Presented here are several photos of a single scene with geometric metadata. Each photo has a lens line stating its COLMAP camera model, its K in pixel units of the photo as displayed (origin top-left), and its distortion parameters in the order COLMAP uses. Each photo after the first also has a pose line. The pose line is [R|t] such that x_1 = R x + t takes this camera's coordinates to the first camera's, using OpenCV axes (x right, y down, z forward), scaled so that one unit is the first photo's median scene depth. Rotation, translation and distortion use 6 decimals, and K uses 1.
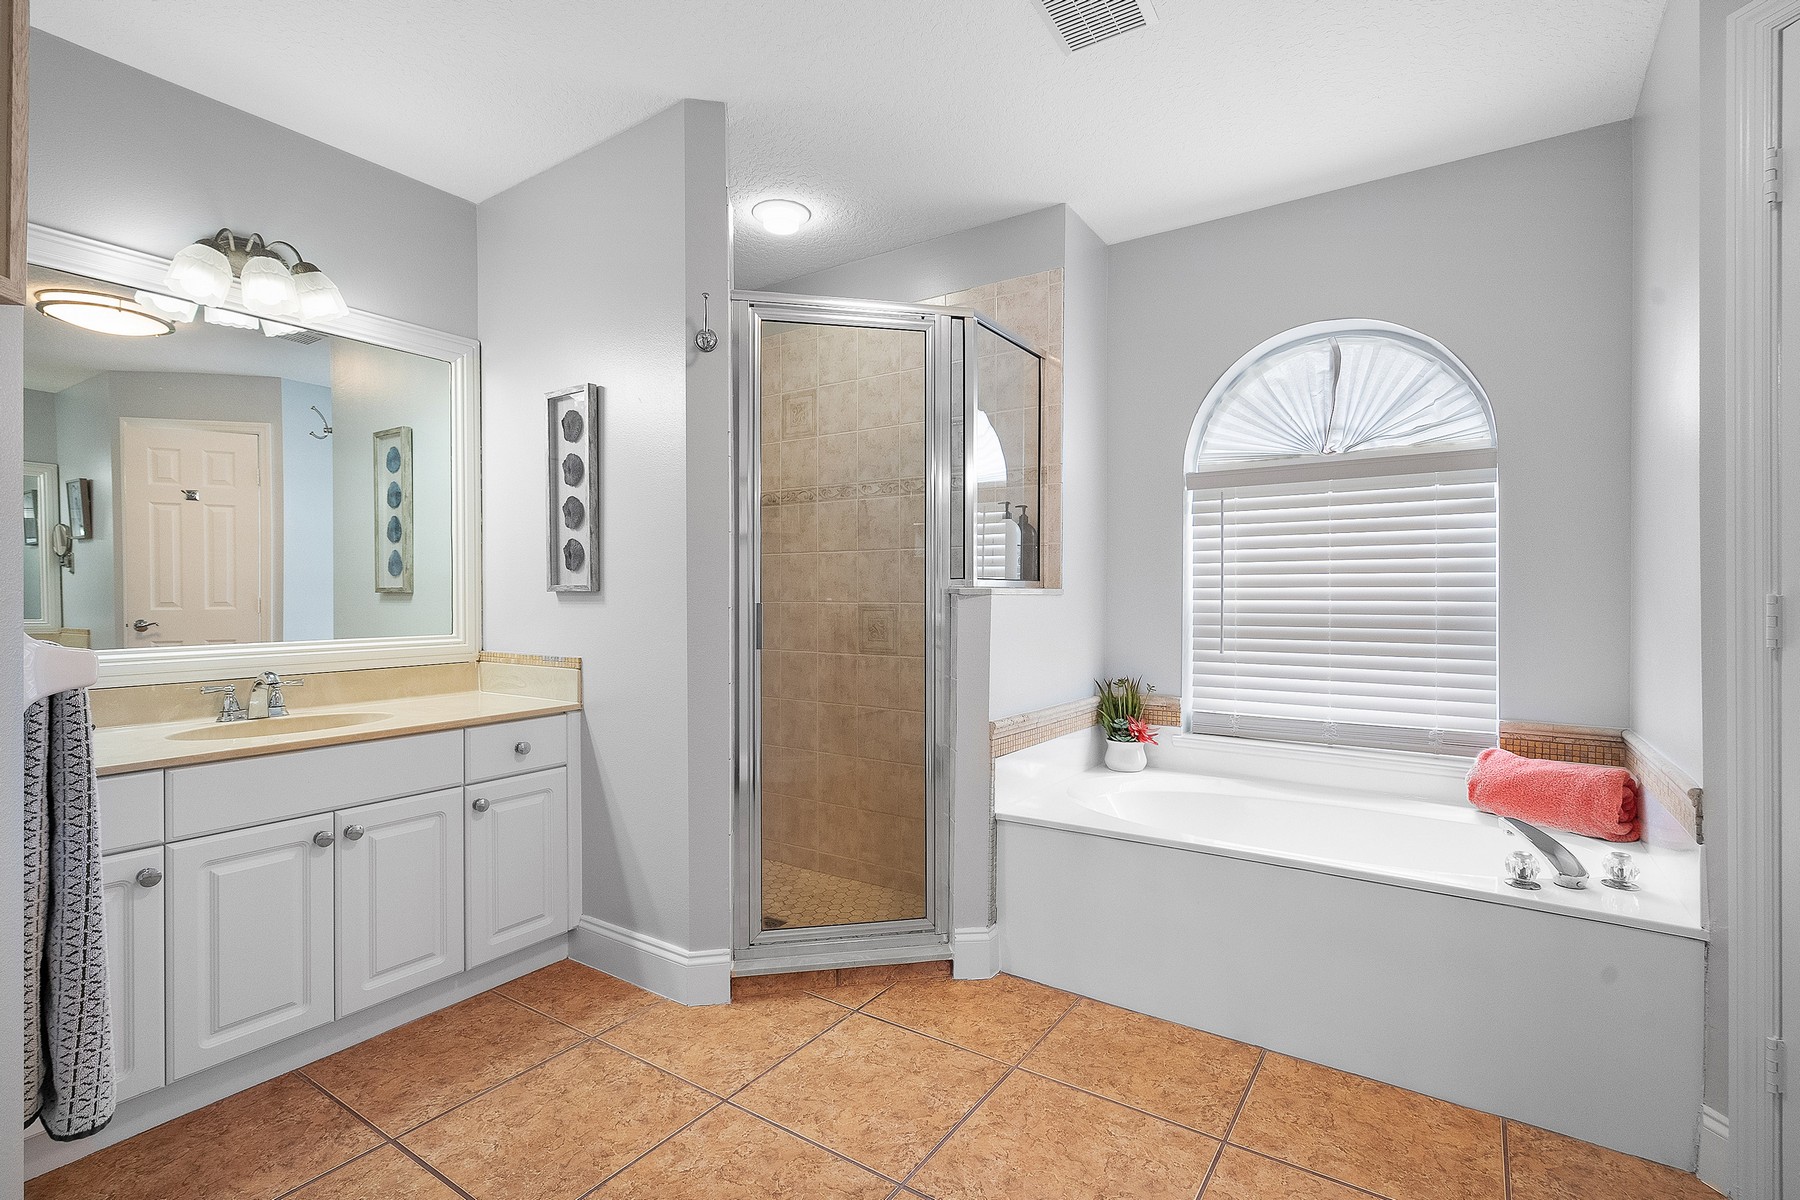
lens RADIAL K [[822.9, 0, 902.4], [0, 822.9, 599.8], [0, 0, 1]] dist [-0.001458, 0.000544]
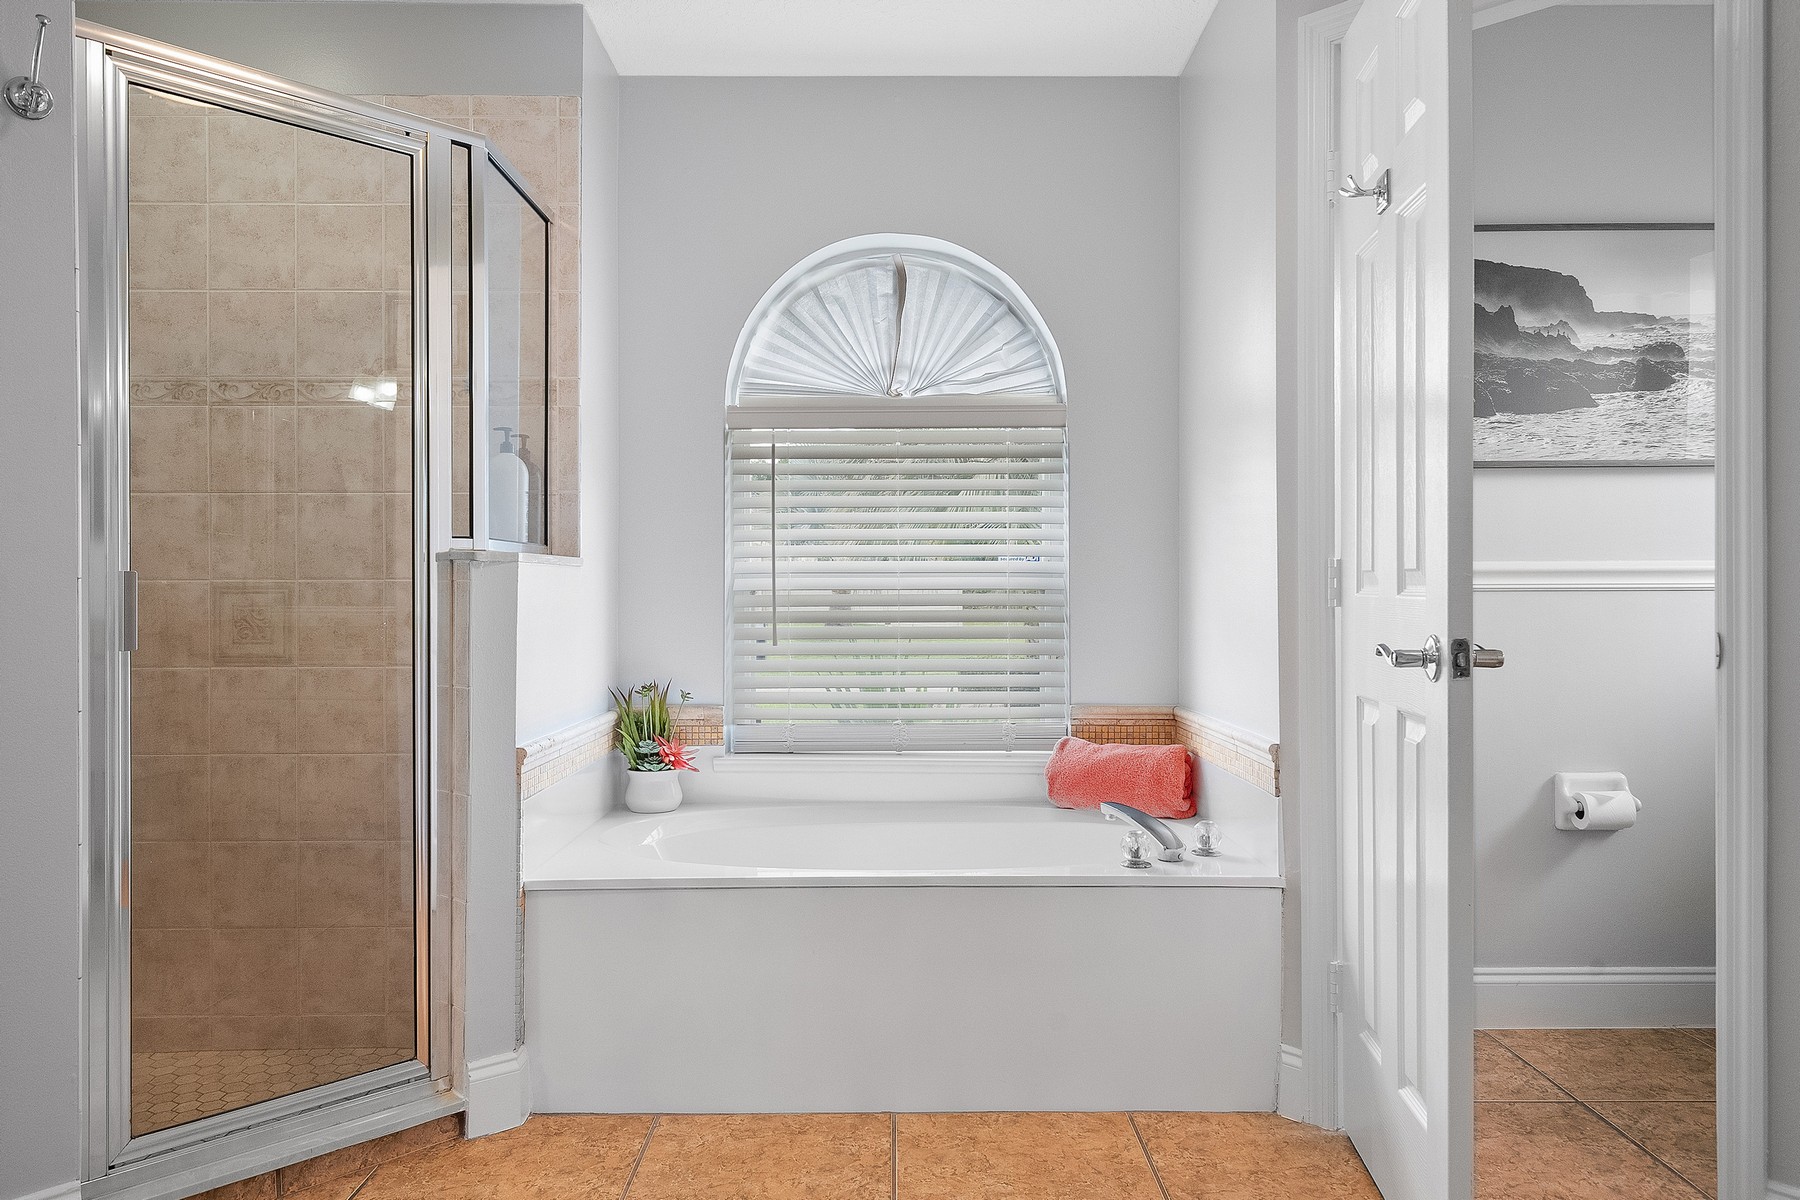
lens RADIAL K [[1245.9, 0, 899.0], [0, 1245.9, 591.9], [0, 0, 1]] dist [0.006548, -0.001599]
pose [[0.825243, -0.004028, 0.564763, -0.212435], [0.005303, 0.999986, -0.000617, 0.020880], [-0.564753, 0.003504, 0.825253, -0.029536]]
